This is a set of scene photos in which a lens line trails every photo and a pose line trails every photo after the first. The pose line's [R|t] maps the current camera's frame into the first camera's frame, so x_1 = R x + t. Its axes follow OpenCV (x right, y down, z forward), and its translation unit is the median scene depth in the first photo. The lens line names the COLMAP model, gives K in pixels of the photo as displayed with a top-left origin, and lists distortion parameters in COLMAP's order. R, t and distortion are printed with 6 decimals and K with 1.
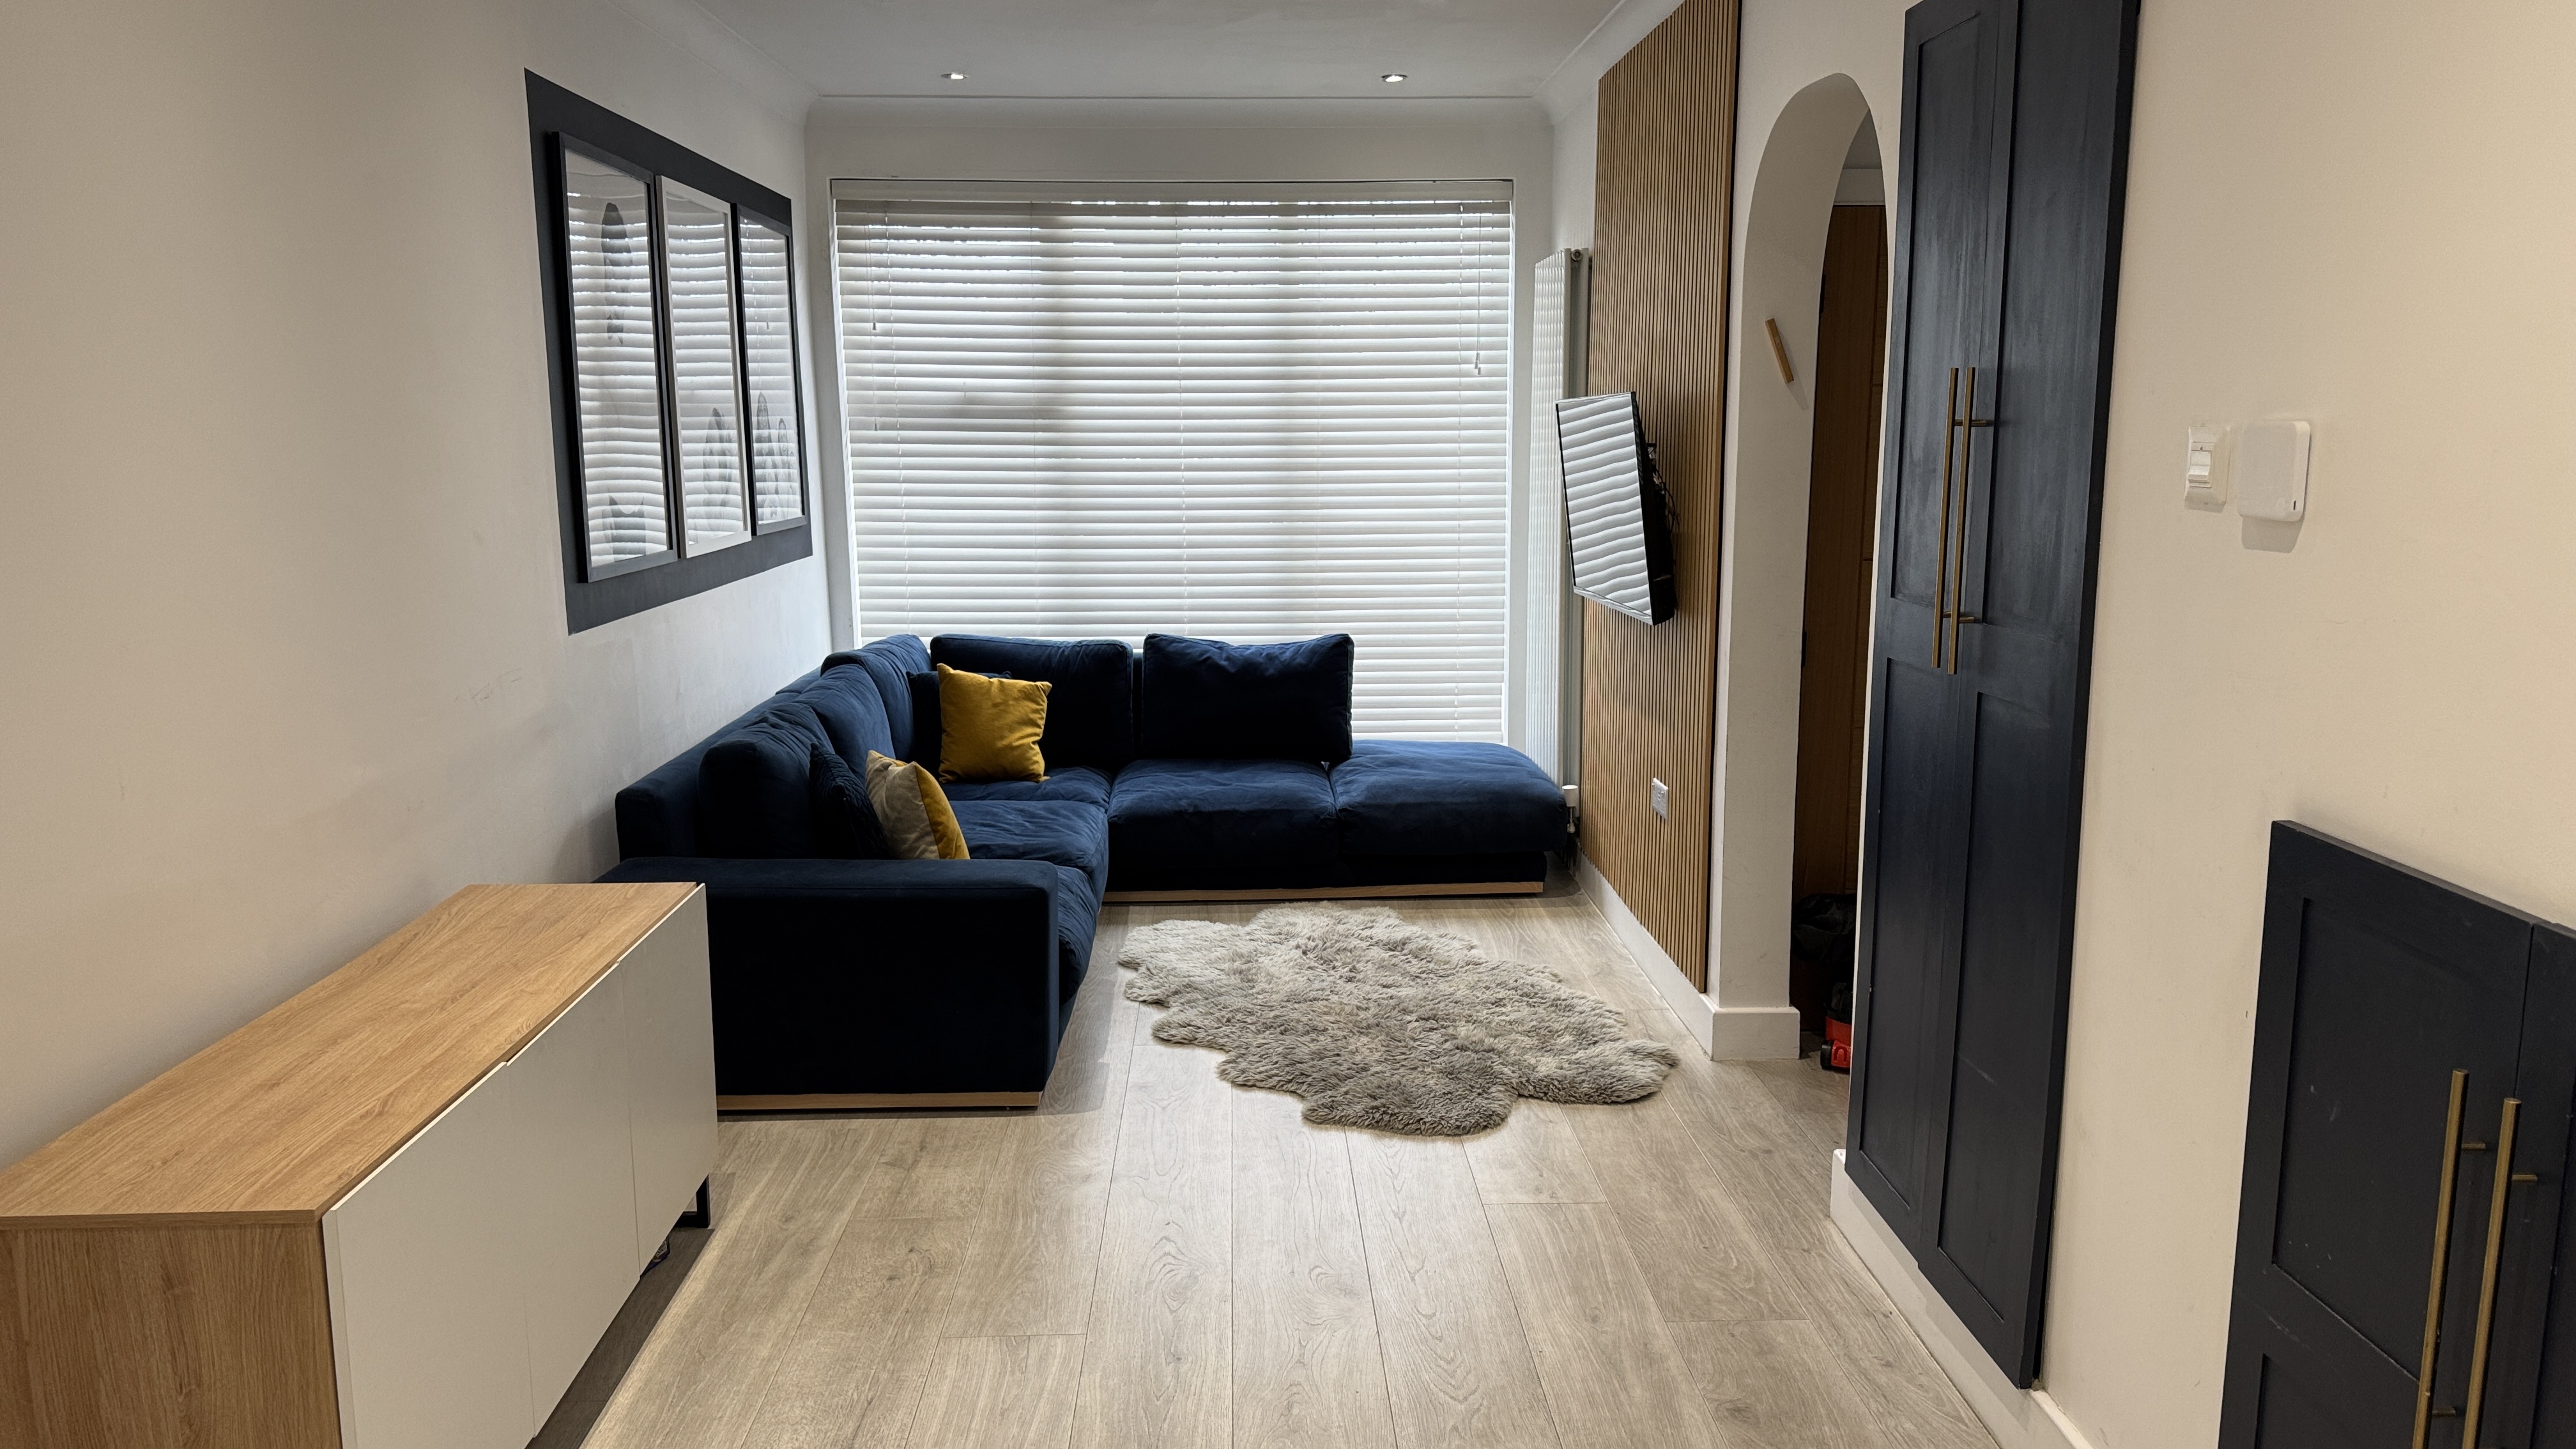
lens RADIAL K [[1824.5, 0, 1285.7], [0, 1824.5, 721.5], [0, 0, 1]] dist [-0.008422, -0.001750]
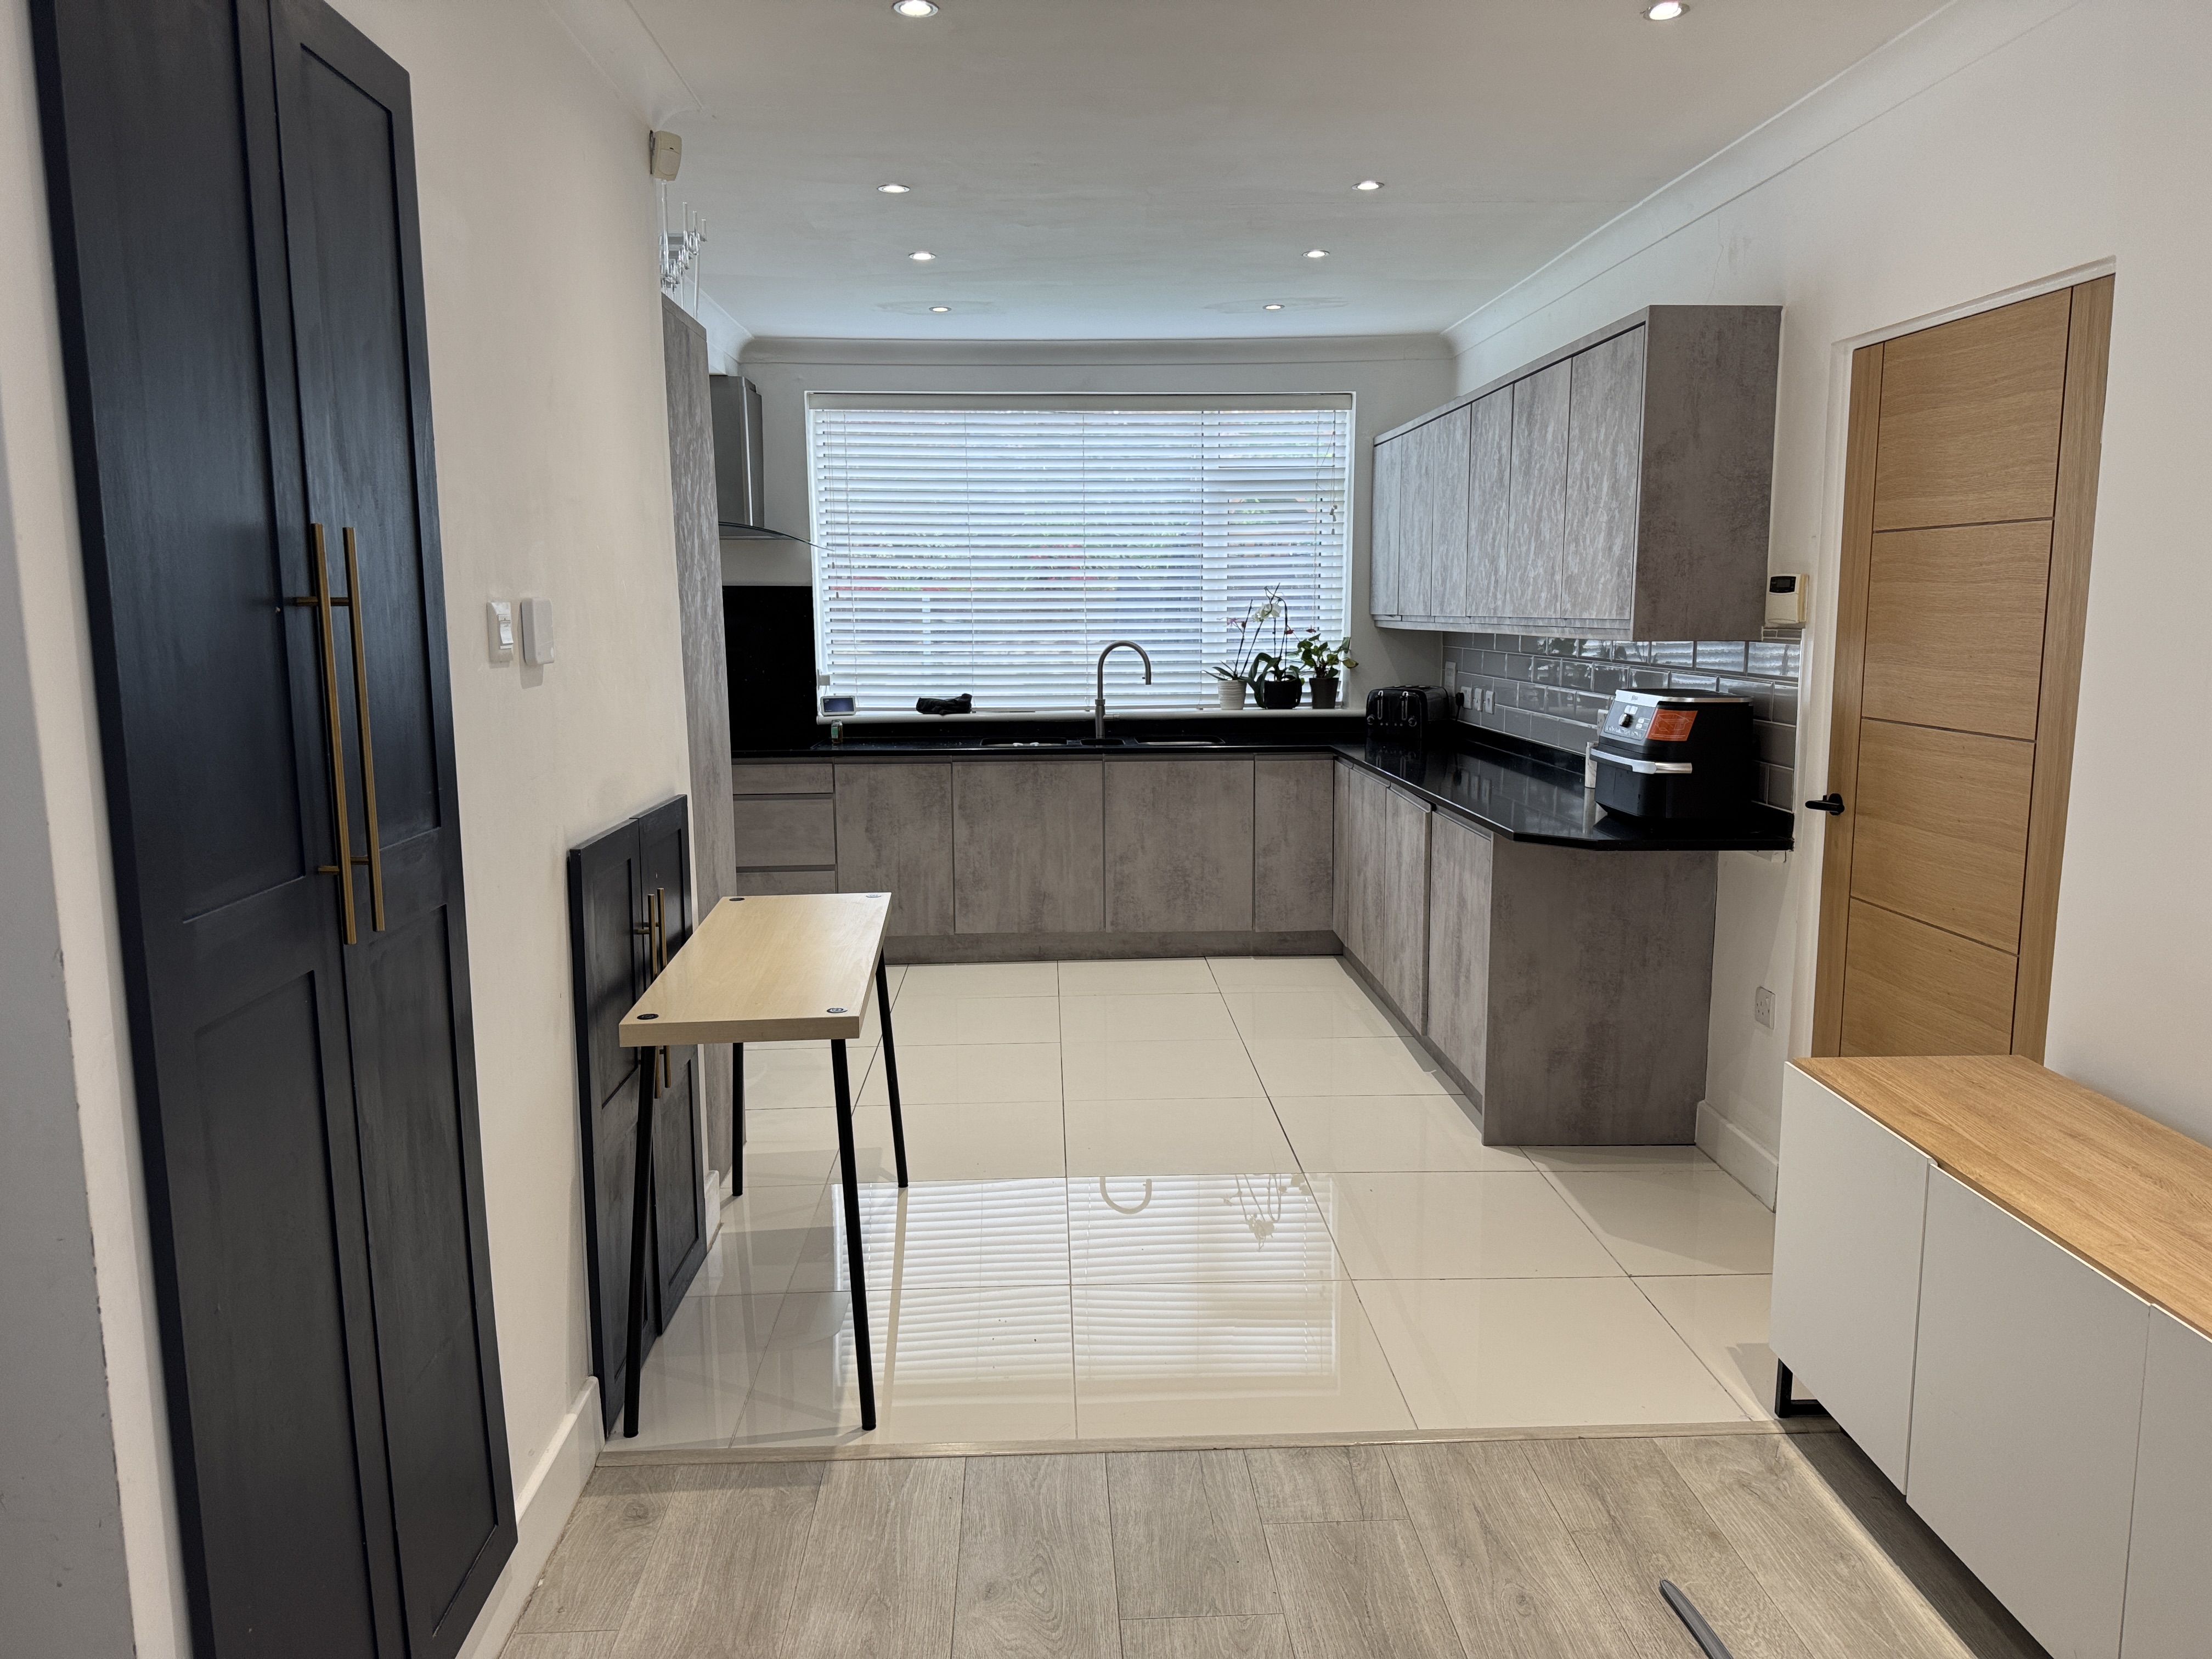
lens RADIAL K [[1551.5, 0, 1108.8], [0, 1551.5, 828.5], [0, 0, 1]] dist [0.007416, 0.001768]
pose [[-0.999876, 0.012364, -0.009754, 0.079842], [0.008609, 0.947746, 0.318910, -0.320373], [0.013187, 0.318787, -0.947735, 1.896555]]
